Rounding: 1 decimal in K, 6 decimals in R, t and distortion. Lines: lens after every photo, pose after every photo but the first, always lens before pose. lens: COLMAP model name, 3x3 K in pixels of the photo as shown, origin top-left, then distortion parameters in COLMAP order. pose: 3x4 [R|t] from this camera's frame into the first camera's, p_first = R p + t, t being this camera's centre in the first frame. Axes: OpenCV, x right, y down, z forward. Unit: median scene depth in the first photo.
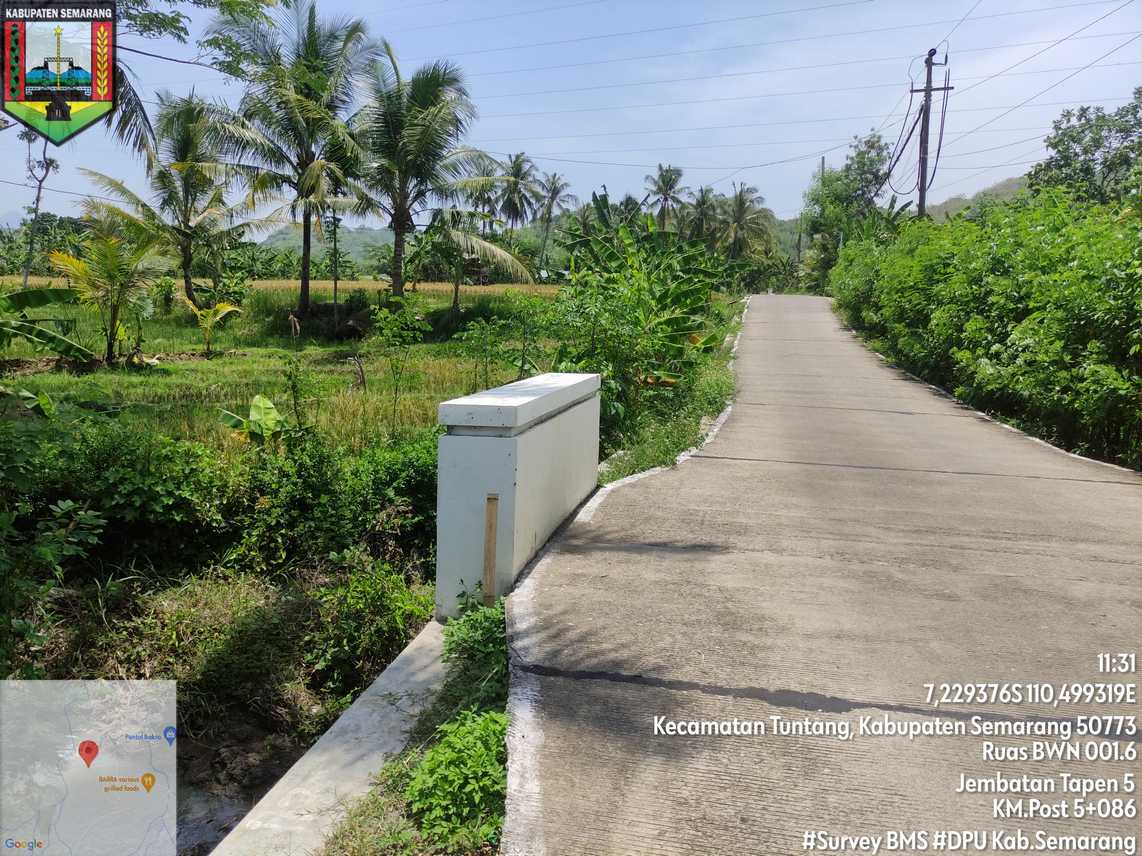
lens RADIAL K [[841.1, 0, 570.2], [0, 841.1, 428.1], [0, 0, 1]] dist [0.055640, -0.056549]
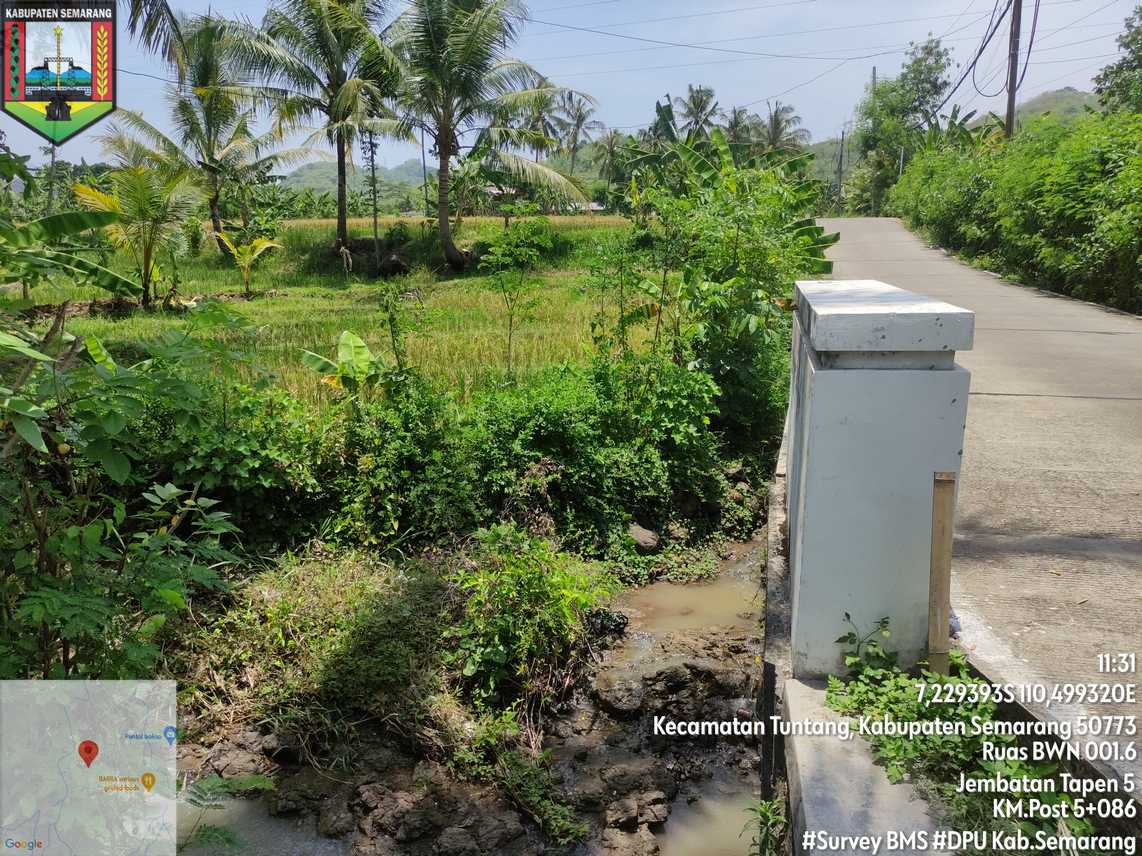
lens RADIAL K [[841.1, 0, 571.8], [0, 841.1, 427.4], [0, 0, 1]] dist [0.055640, -0.056549]
pose [[0.999368, -0.024920, -0.025346, -0.048293], [0.026689, 0.997045, 0.072040, 0.000313], [0.023476, -0.072671, 0.997080, 0.065521]]
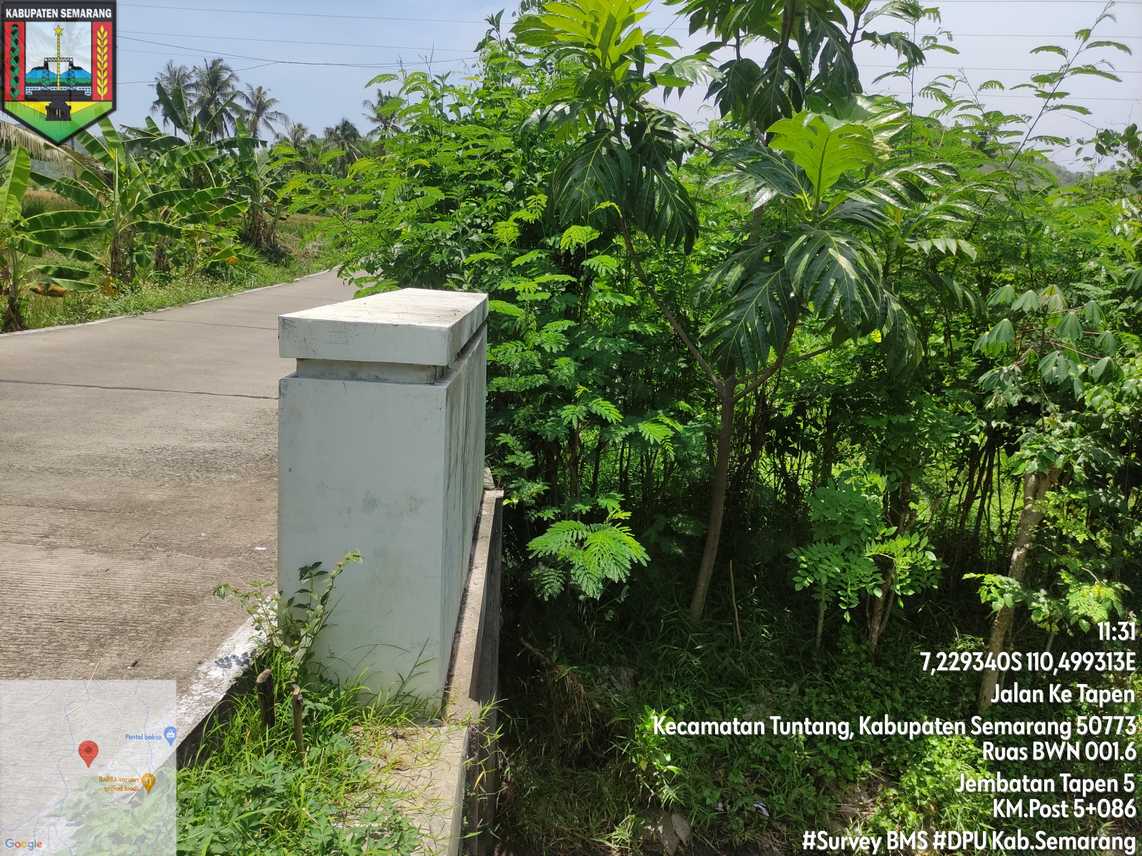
lens RADIAL K [[841.1, 0, 568.8], [0, 841.1, 428.0], [0, 0, 1]] dist [0.055640, -0.056549]
pose [[0.960982, -0.003630, 0.276586, 0.179938], [-0.014313, 0.997922, 0.062828, 0.009466], [-0.276239, -0.064336, 0.958933, 0.031280]]
